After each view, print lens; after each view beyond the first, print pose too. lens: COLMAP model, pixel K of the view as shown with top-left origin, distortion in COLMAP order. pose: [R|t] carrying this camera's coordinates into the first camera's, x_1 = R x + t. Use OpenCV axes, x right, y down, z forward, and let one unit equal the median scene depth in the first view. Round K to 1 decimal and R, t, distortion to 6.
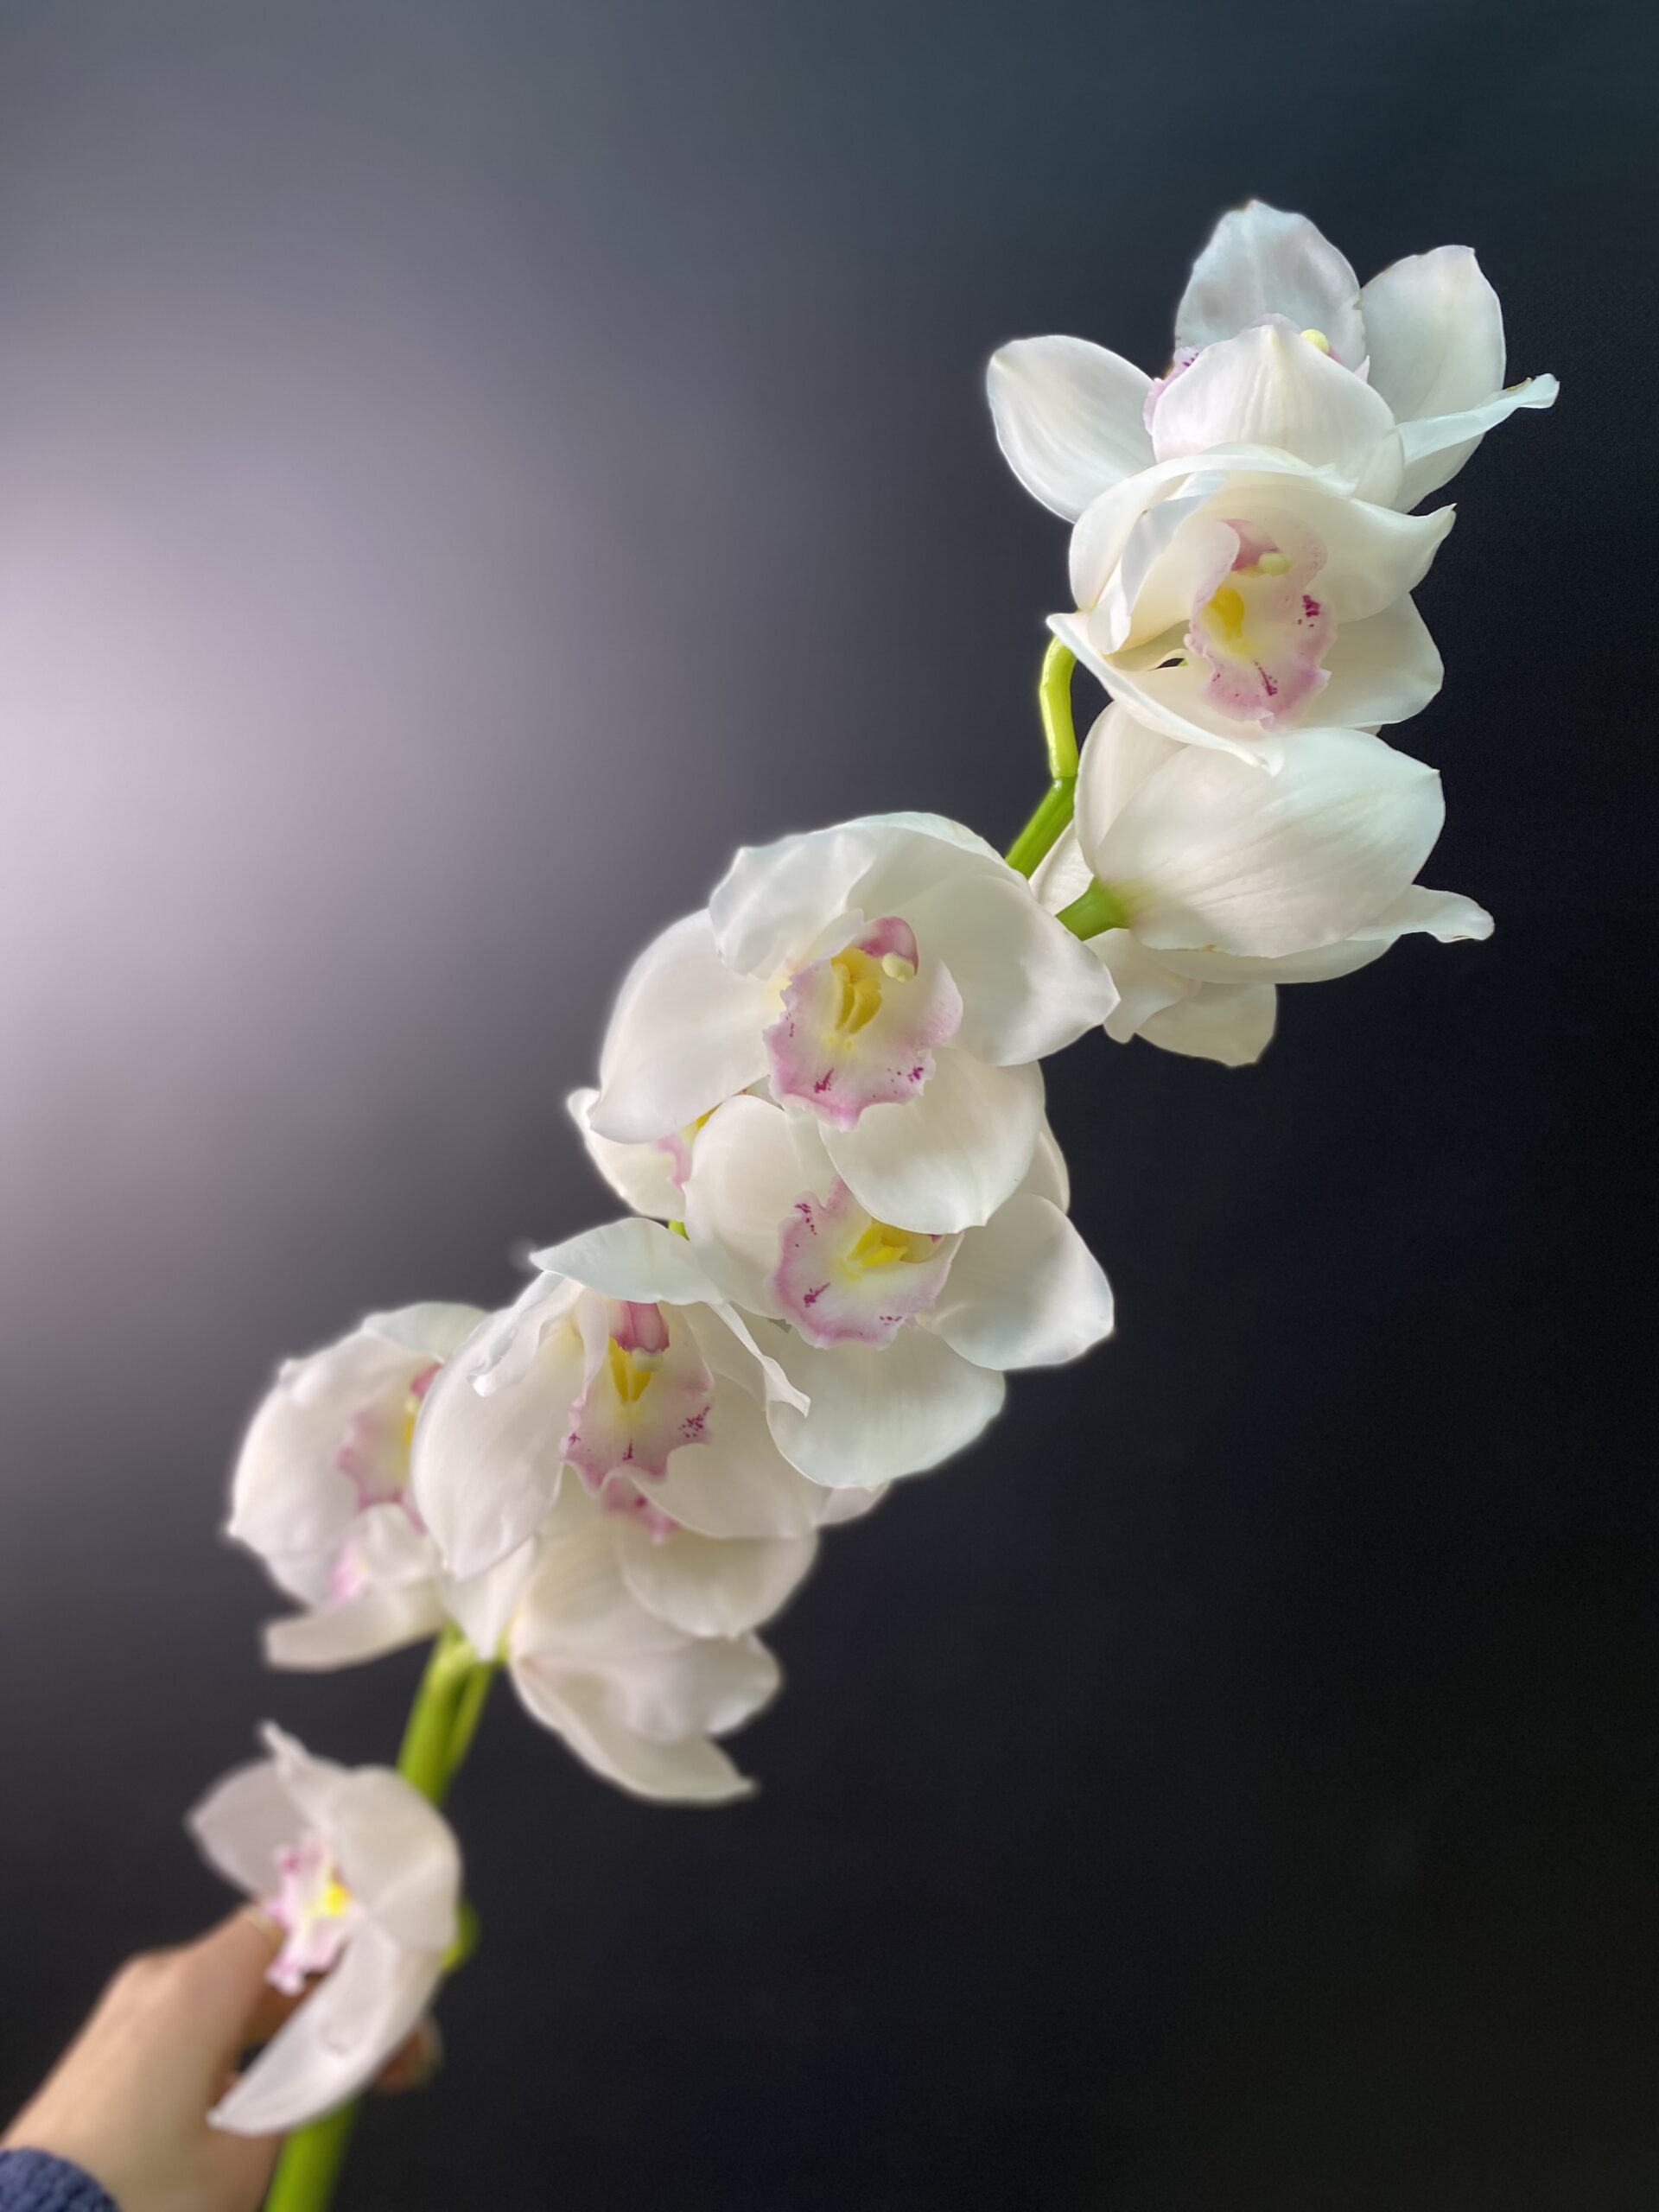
lens RADIAL K [[1736.6, 0, 829.5], [0, 1736.6, 1106.0], [0, 0, 1]] dist [0.091821, -0.002849]
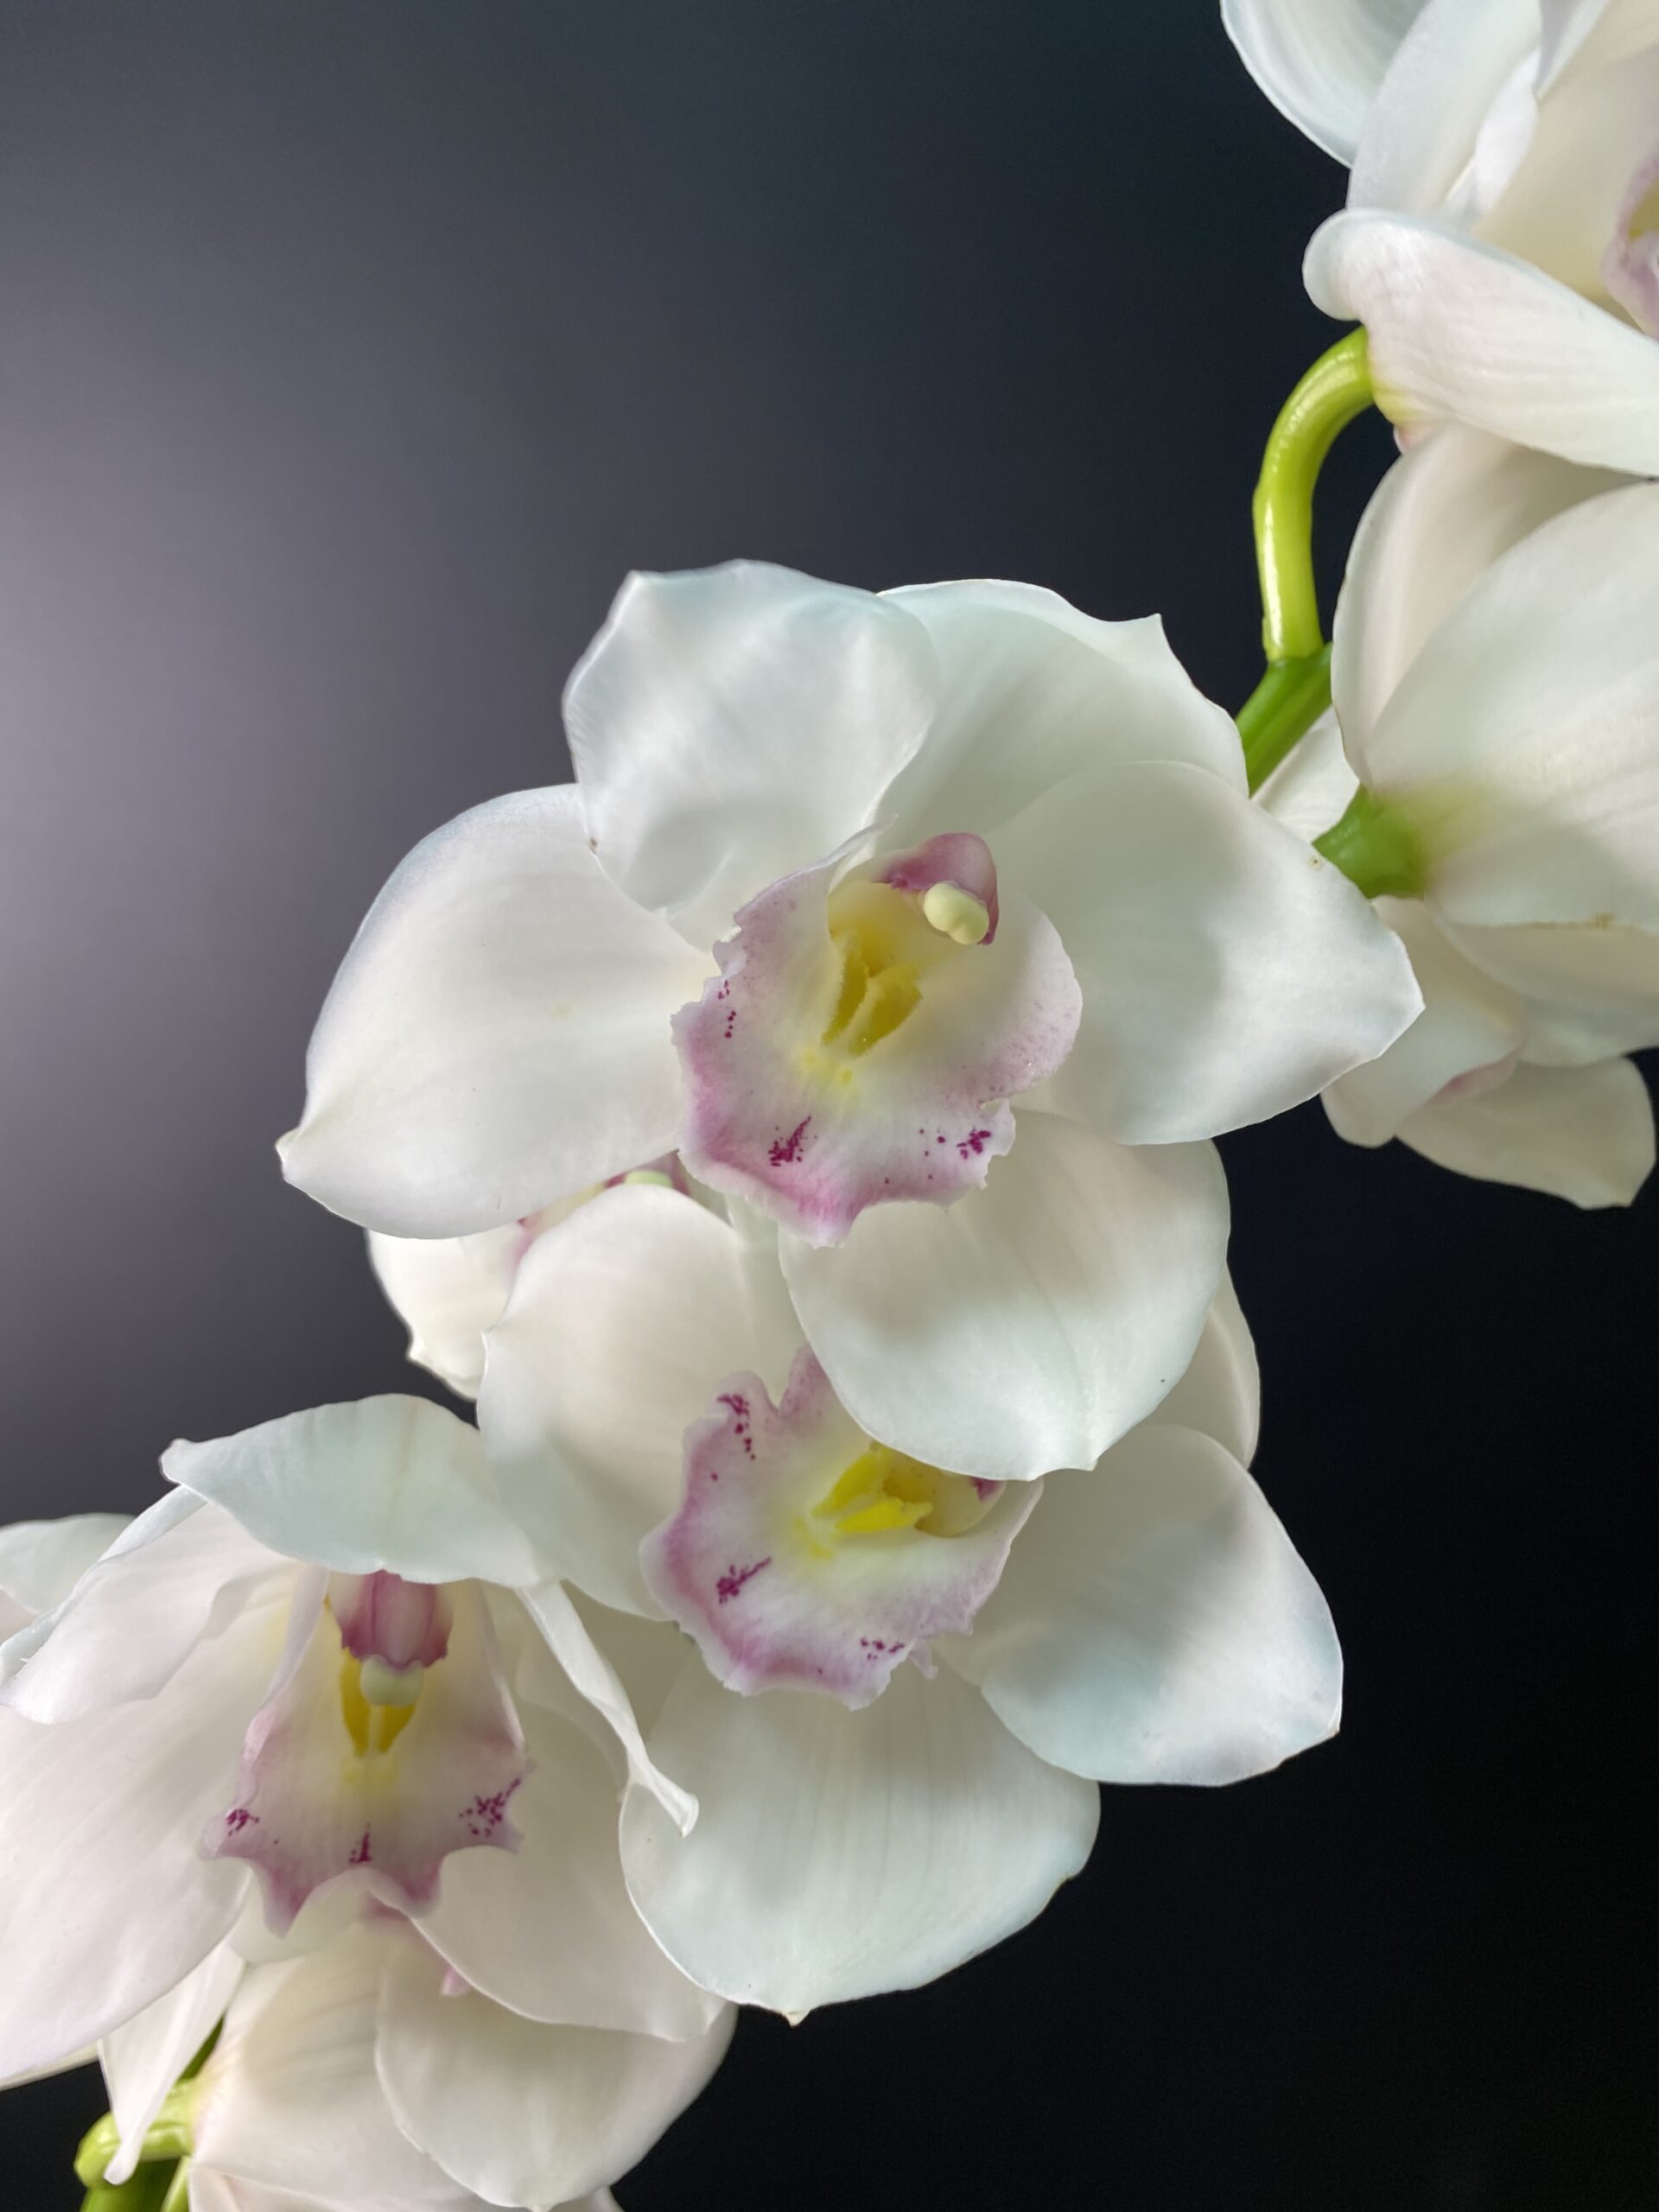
lens RADIAL K [[1690.3, 0, 880.6], [0, 1690.3, 1069.3], [0, 0, 1]] dist [-0.019368, -0.003226]
pose [[0.995053, 0.094156, -0.031697, 0.035804], [-0.098244, 0.980010, -0.172999, 0.046040], [0.014774, 0.175257, 0.984412, 0.515512]]
